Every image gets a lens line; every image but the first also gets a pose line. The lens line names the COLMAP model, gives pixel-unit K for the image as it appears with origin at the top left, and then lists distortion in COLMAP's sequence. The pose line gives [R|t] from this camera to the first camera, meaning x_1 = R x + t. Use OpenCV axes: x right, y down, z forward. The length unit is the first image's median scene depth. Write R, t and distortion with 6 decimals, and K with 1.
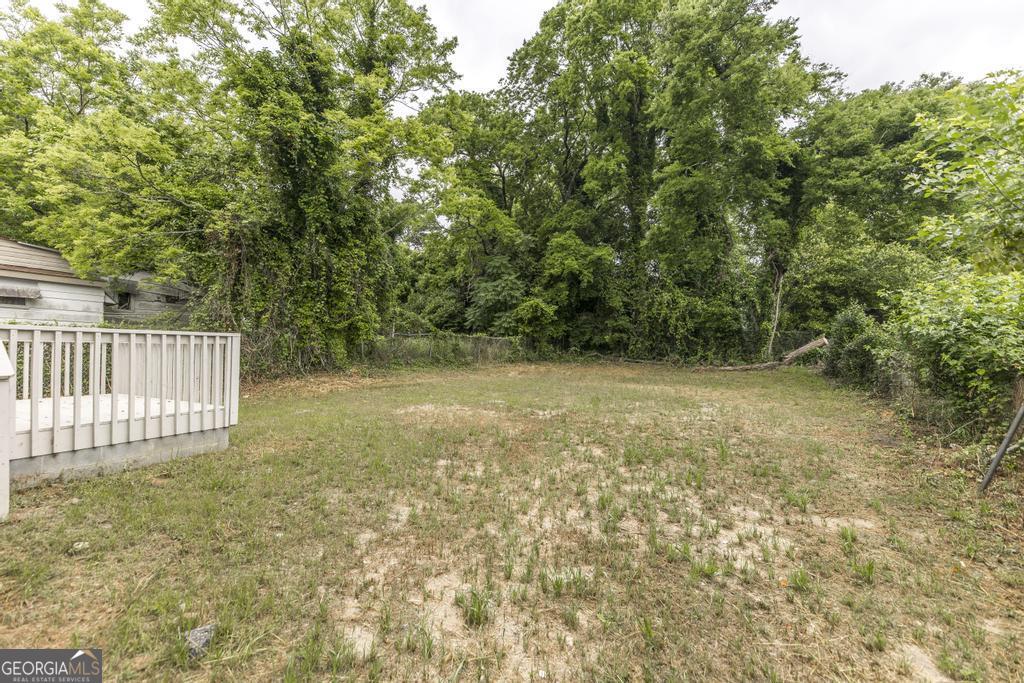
lens RADIAL K [[415.1, 0, 512.0], [0, 415.1, 343.3], [0, 0, 1]] dist [-0.005494, -0.000509]
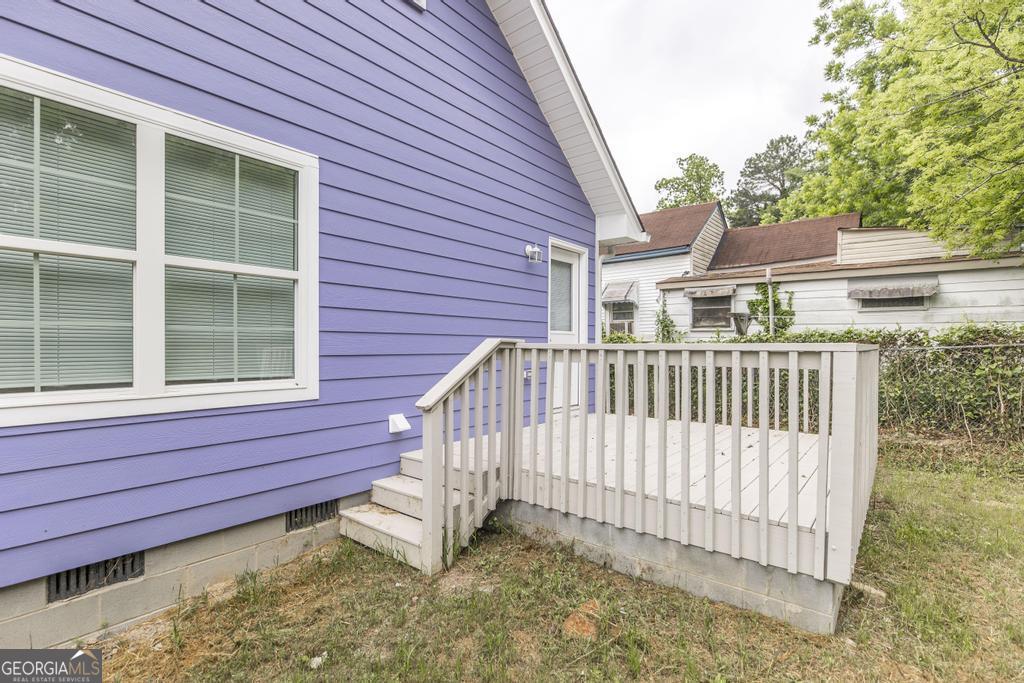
lens RADIAL K [[478.3, 0, 509.0], [0, 478.3, 346.0], [0, 0, 1]] dist [0.001898, 0.000527]
pose [[-0.229859, -0.005201, -0.973210, -0.146306], [0.005645, 0.999962, -0.006677, -0.019098], [0.973208, -0.007028, -0.229821, 0.677733]]
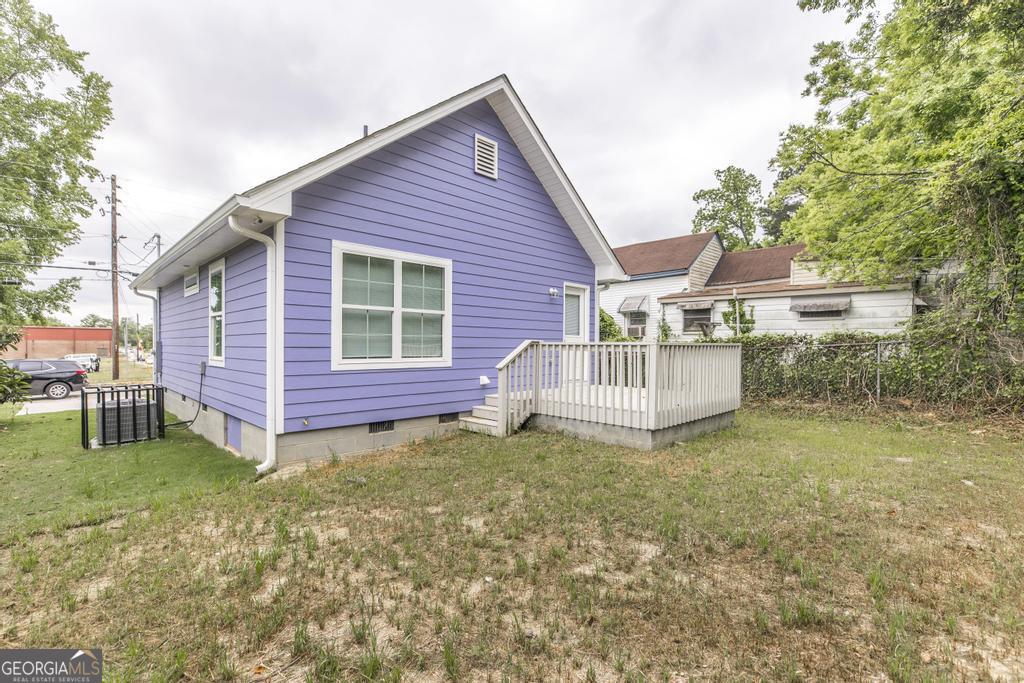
lens RADIAL K [[459.7, 0, 511.5], [0, 459.7, 345.9], [0, 0, 1]] dist [0.001824, 0.000140]
pose [[-0.329481, -0.006085, -0.944143, 0.463475], [0.002113, 0.999972, -0.007183, -0.007508], [0.944160, -0.004362, -0.329459, 0.885427]]
